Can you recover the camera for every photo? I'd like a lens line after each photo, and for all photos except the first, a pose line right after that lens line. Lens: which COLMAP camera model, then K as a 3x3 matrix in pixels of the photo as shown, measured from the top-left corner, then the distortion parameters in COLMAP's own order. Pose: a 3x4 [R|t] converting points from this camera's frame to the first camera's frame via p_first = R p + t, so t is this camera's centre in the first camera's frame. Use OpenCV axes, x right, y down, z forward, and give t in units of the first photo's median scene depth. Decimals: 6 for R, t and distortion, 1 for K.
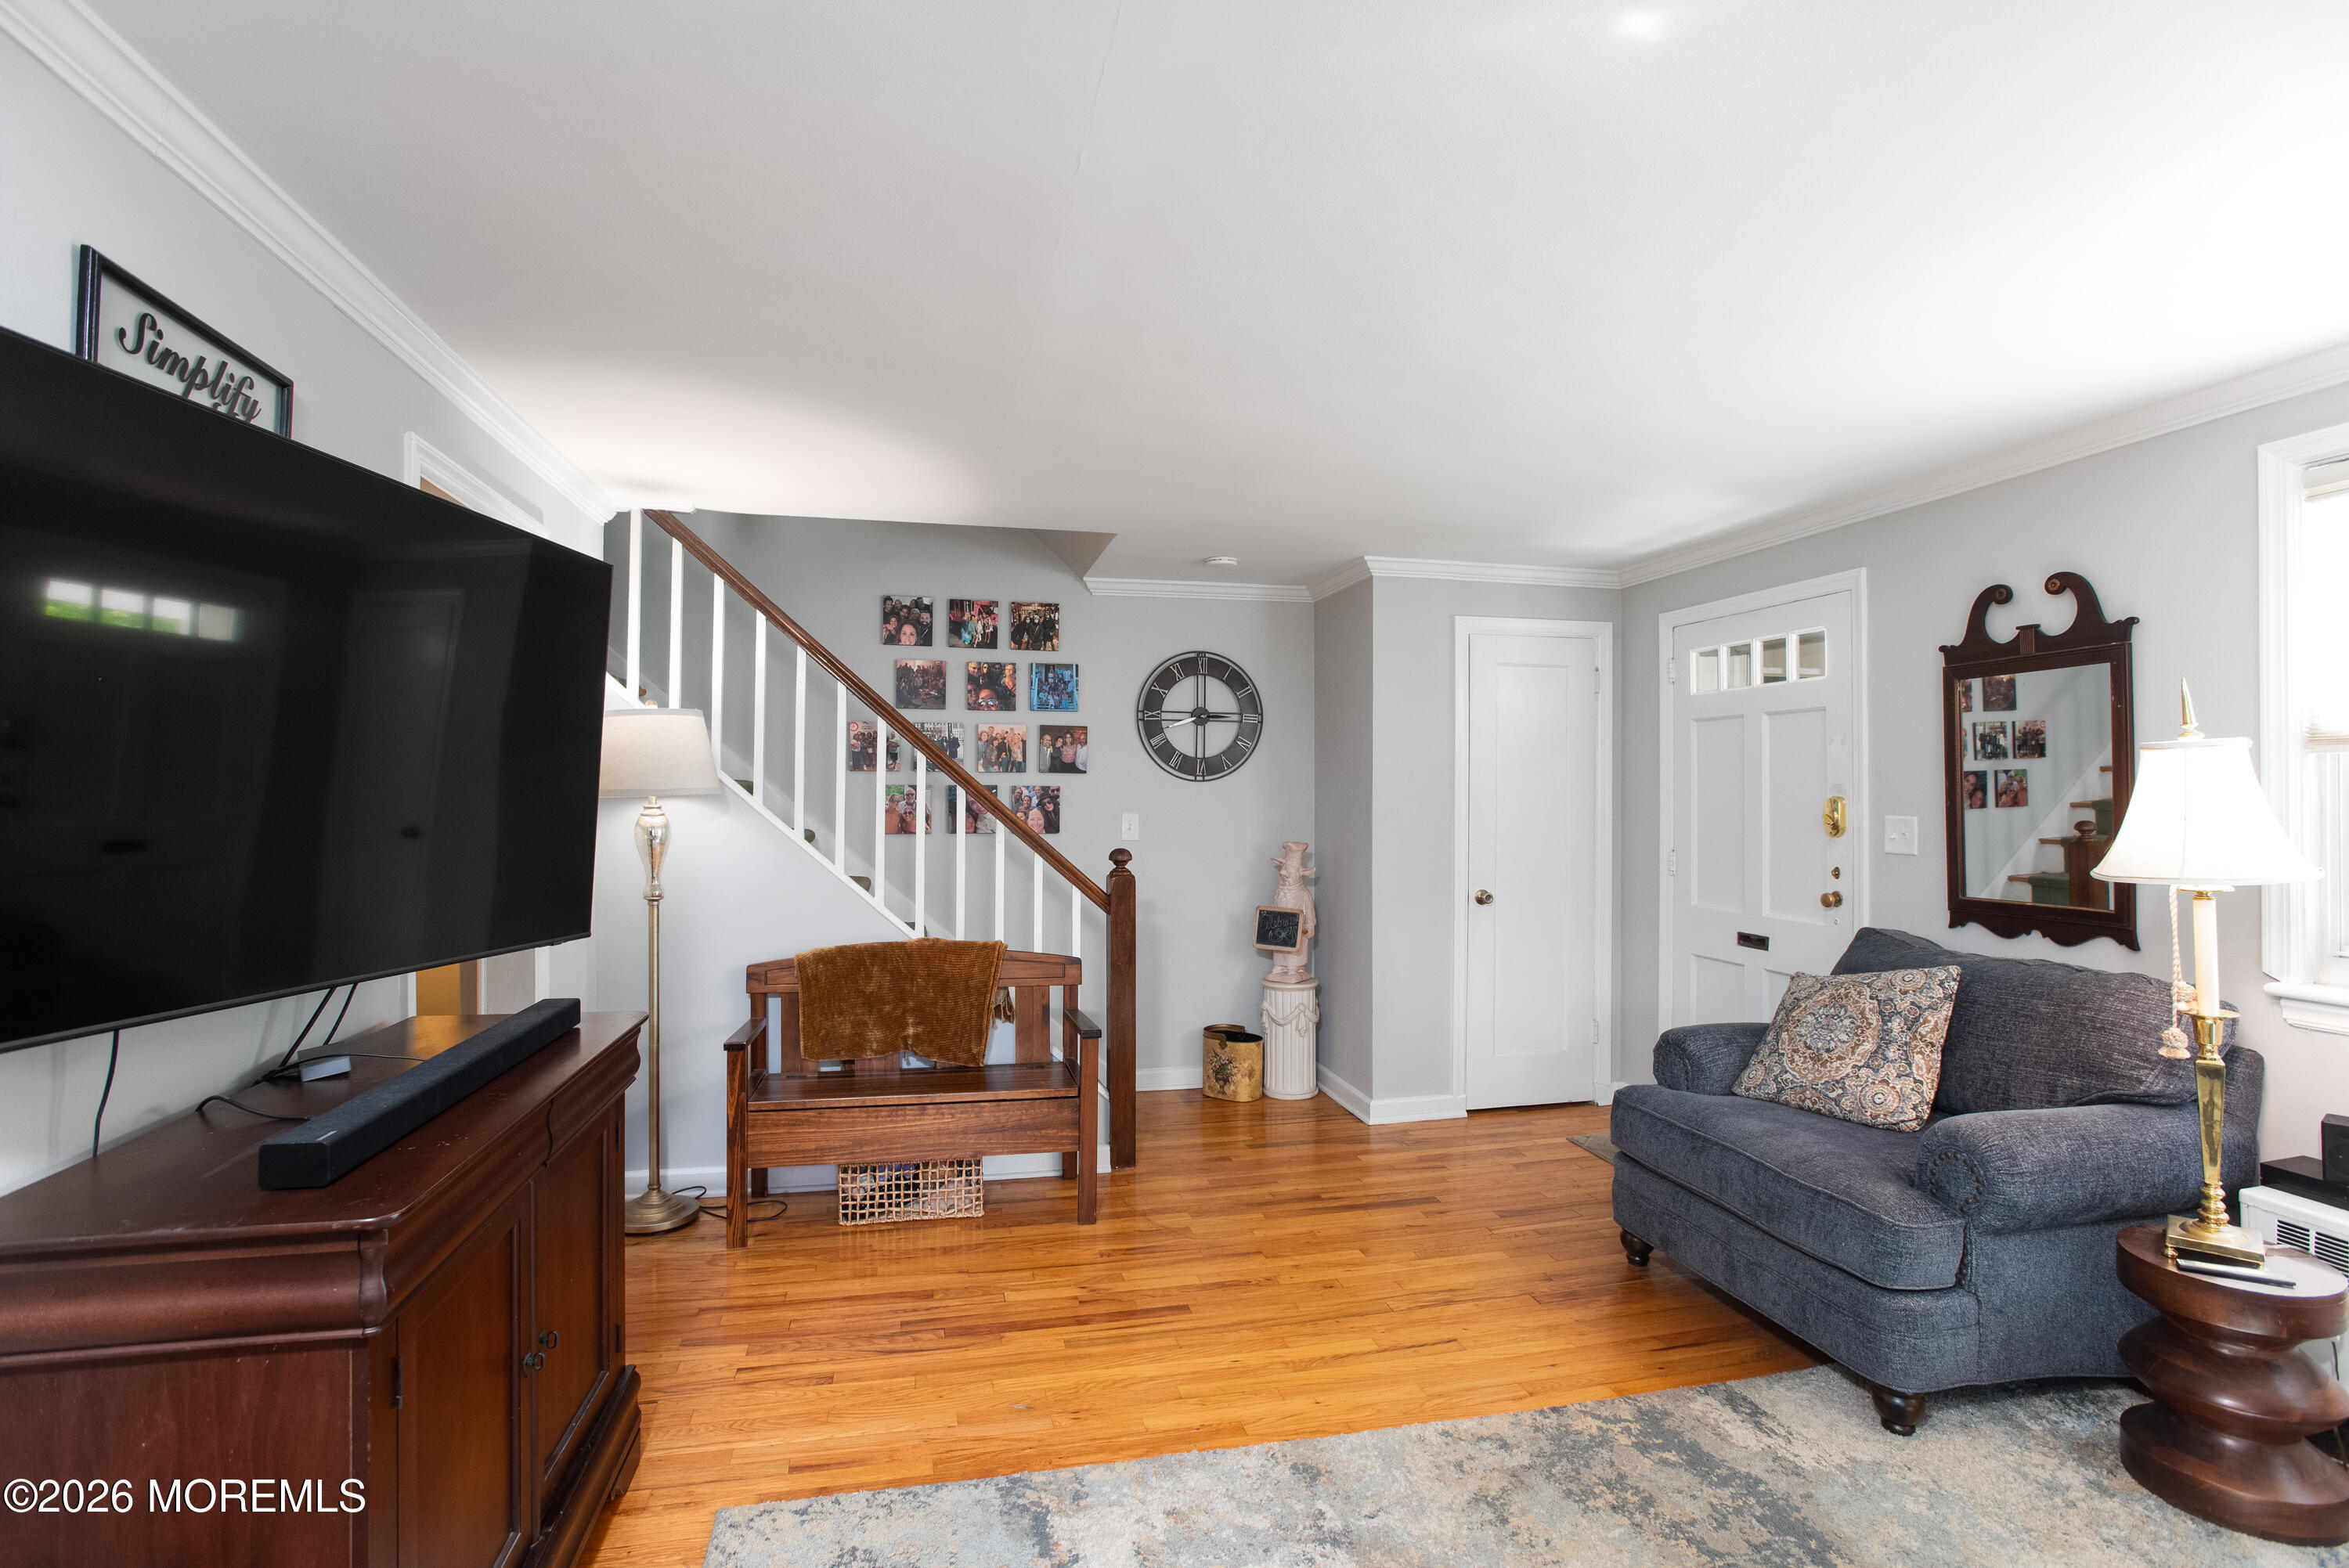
lens RADIAL K [[1133.3, 0, 1173.2], [0, 1133.3, 785.2], [0, 0, 1]] dist [-0.066393, 0.033367]
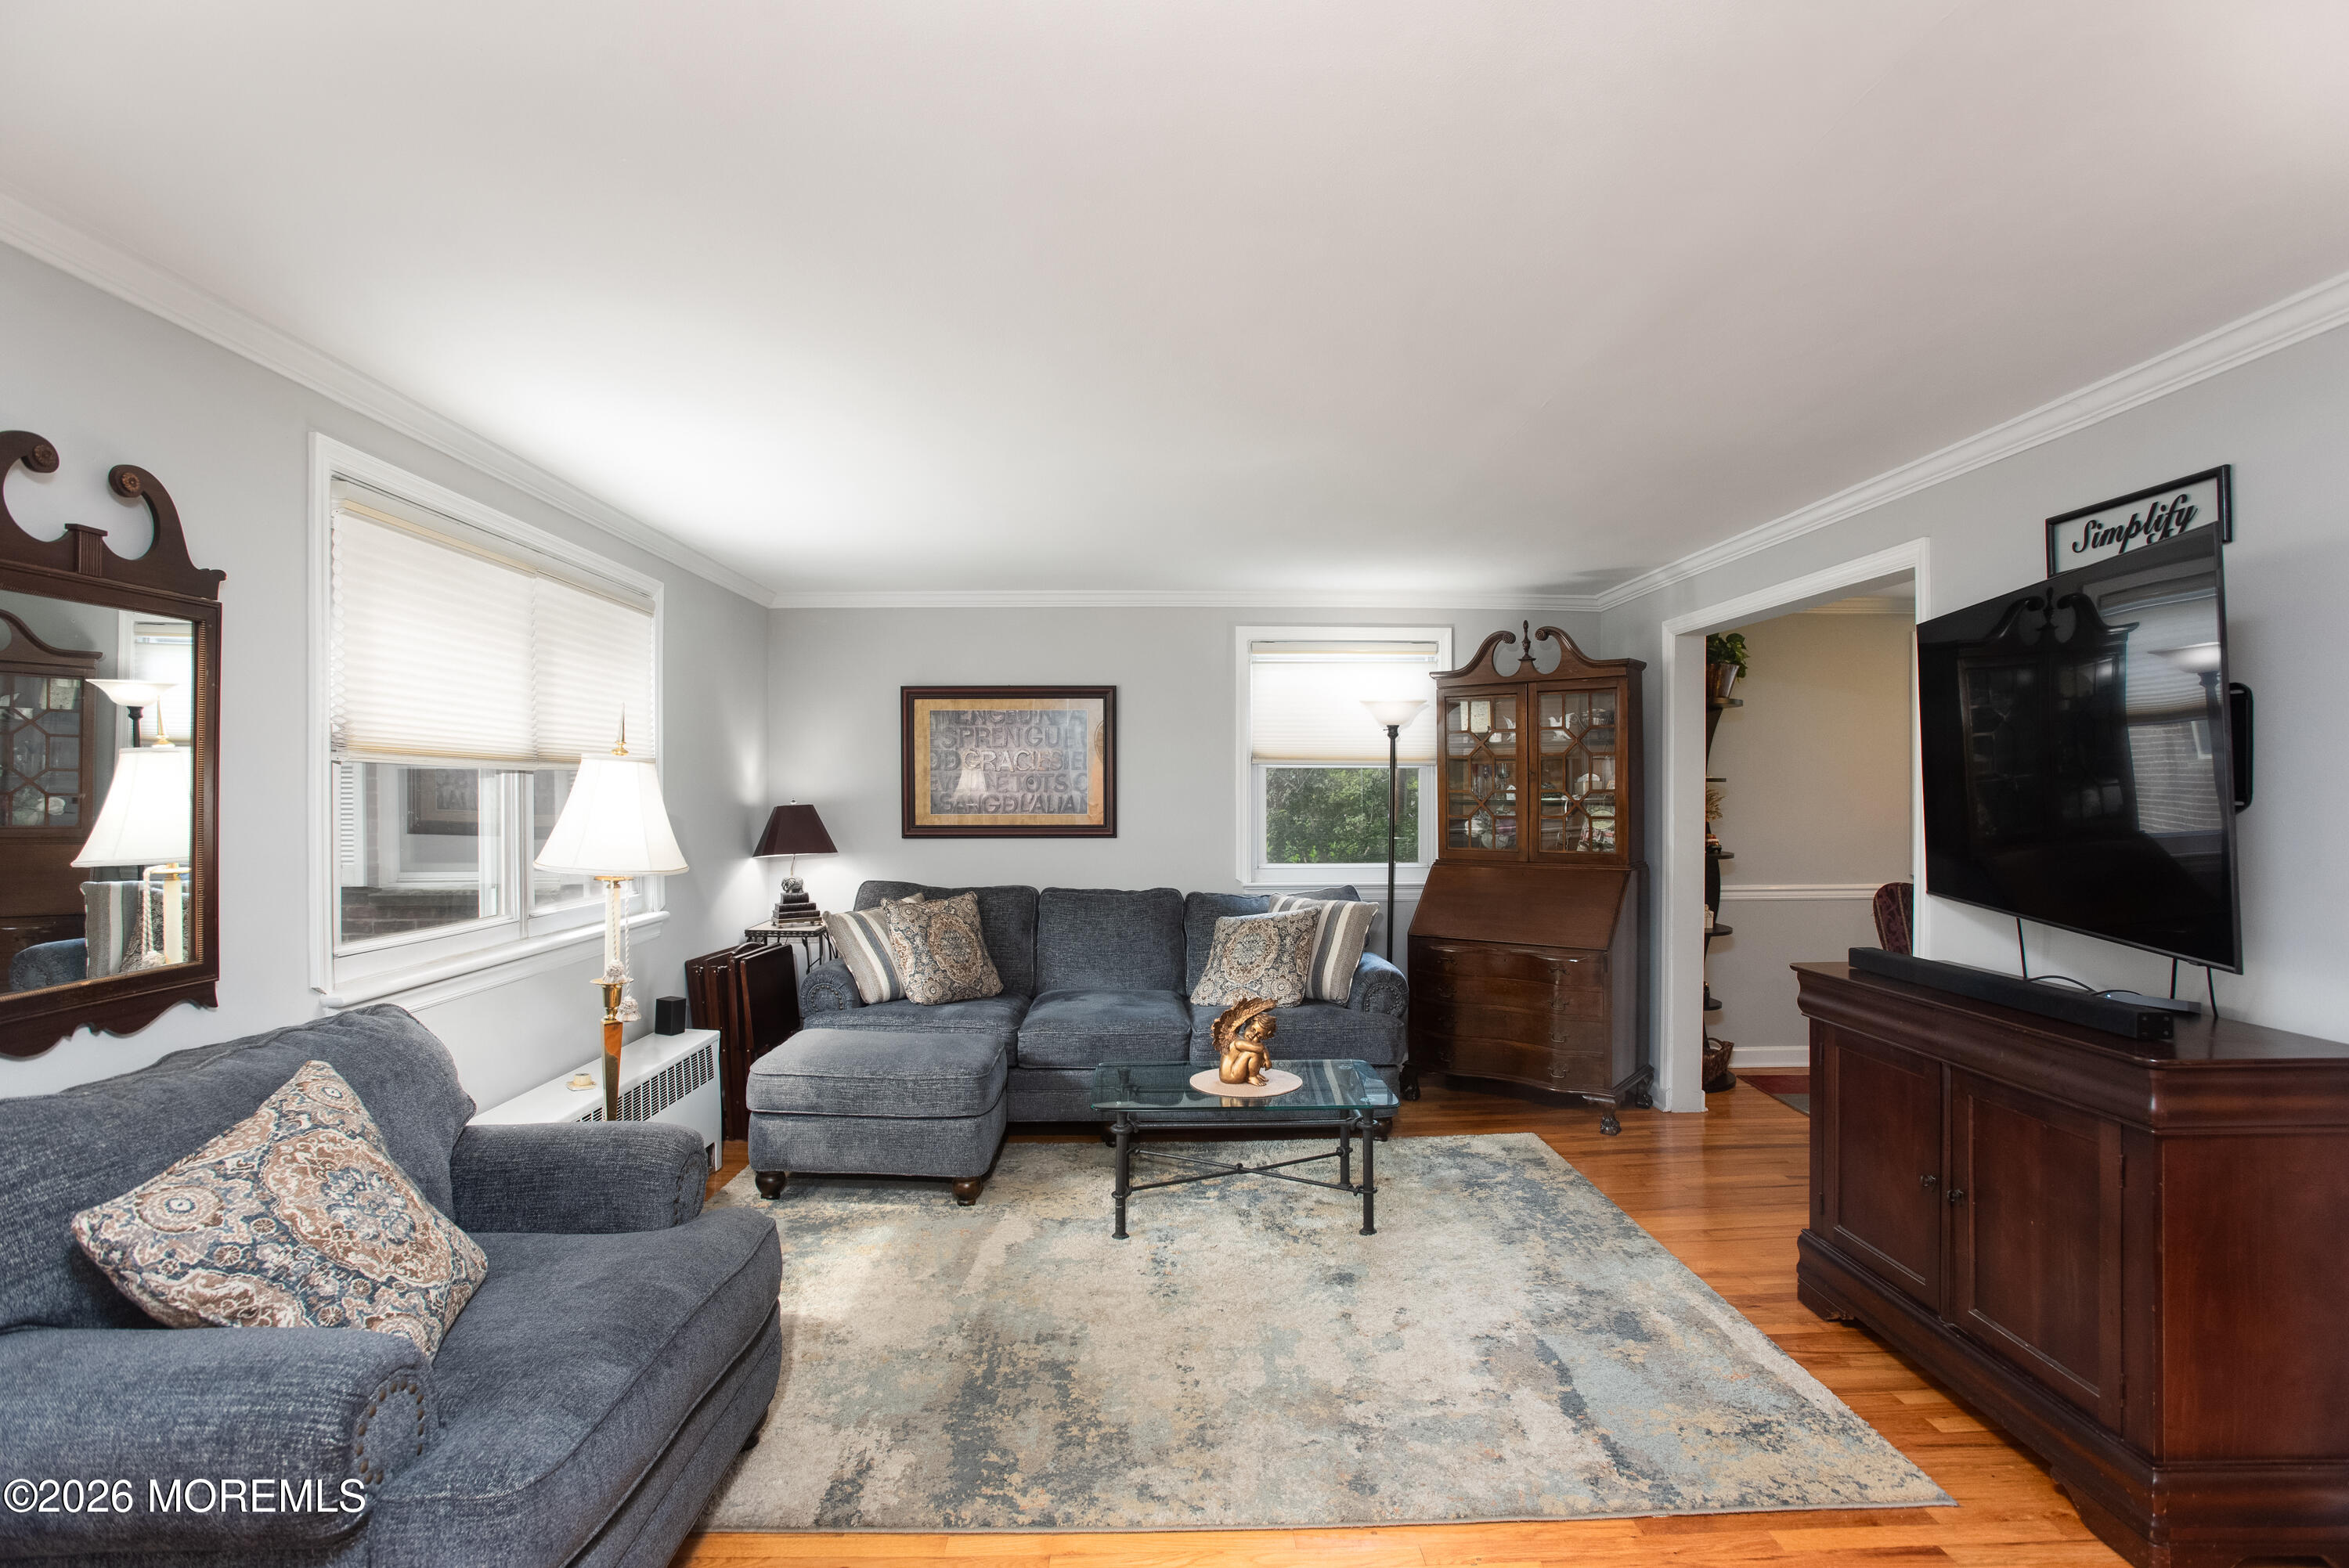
lens RADIAL K [[1138.5, 0, 1166.1], [0, 1138.5, 798.6], [0, 0, 1]] dist [-0.067218, 0.034916]
pose [[-0.977426, 0.000034, 0.211280, 0.080910], [-0.000327, 0.999999, -0.001676, 0.007035], [-0.211279, -0.001708, -0.977424, 2.000893]]
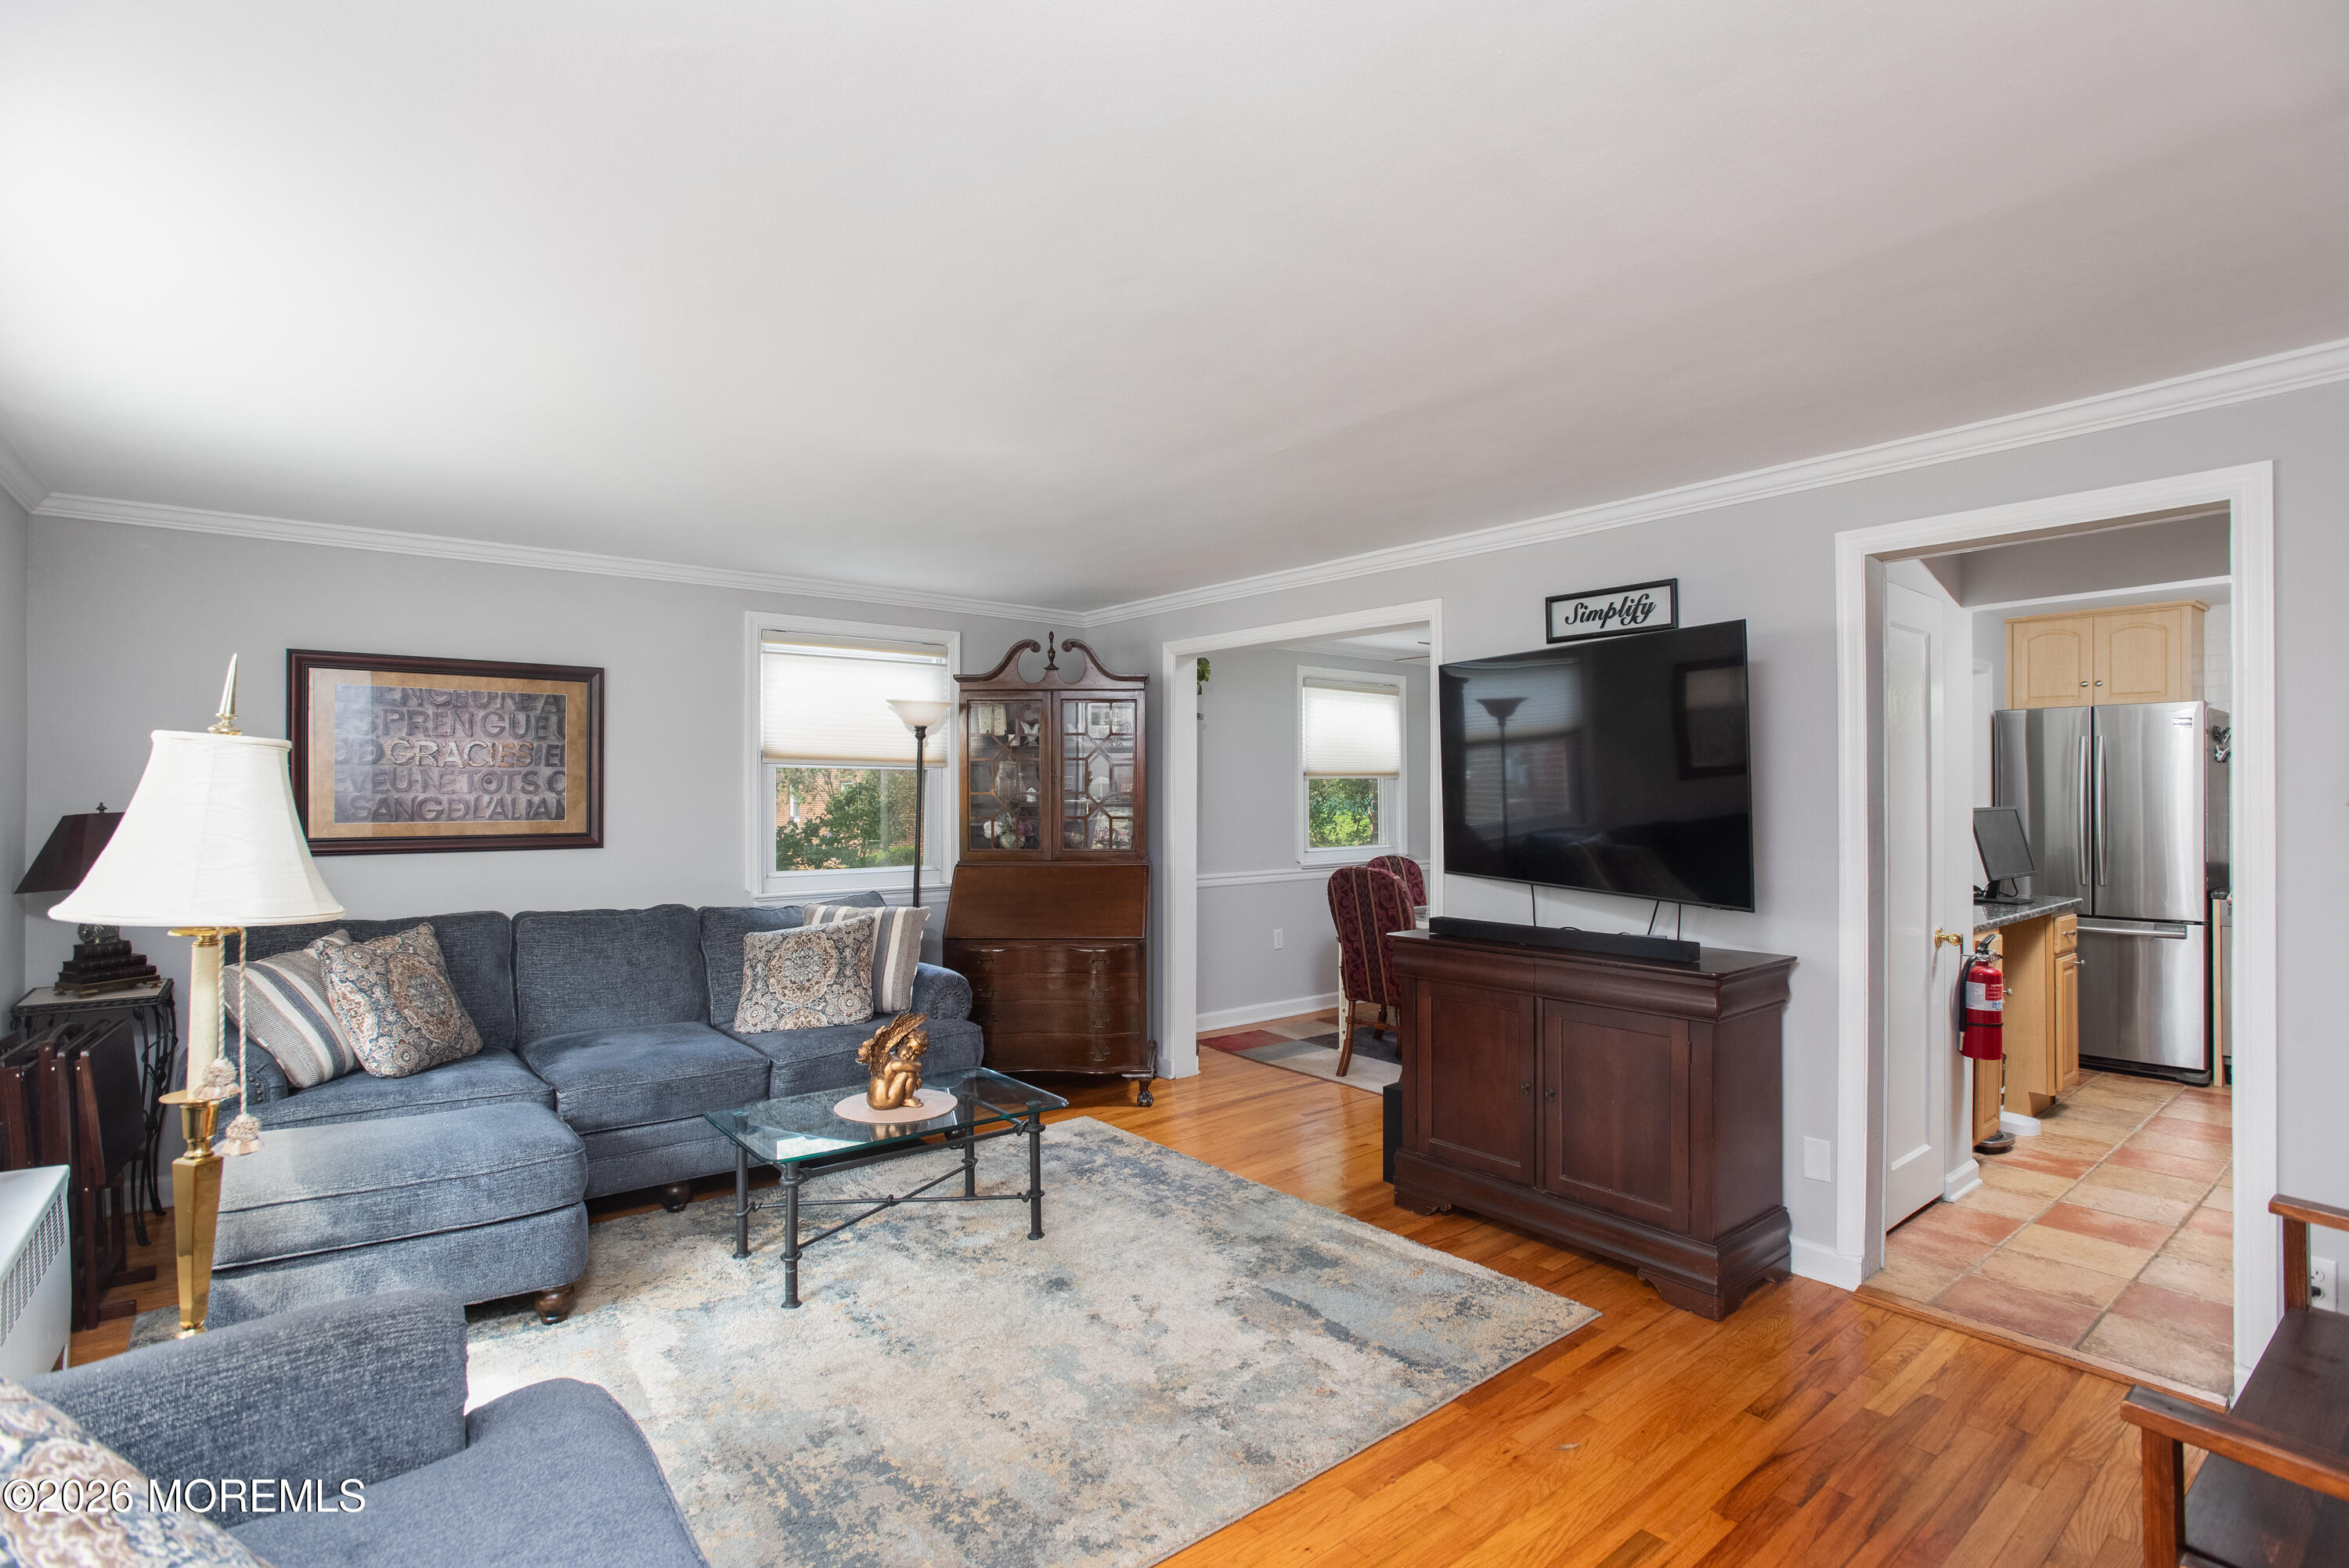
lens RADIAL K [[1133.3, 0, 1173.2], [0, 1133.3, 785.2], [0, 0, 1]] dist [-0.066393, 0.033367]
pose [[-0.901551, -0.002749, -0.432664, 0.640995], [0.003251, 0.999909, -0.013126, 0.003524], [0.432660, -0.013241, -0.901460, 1.901495]]
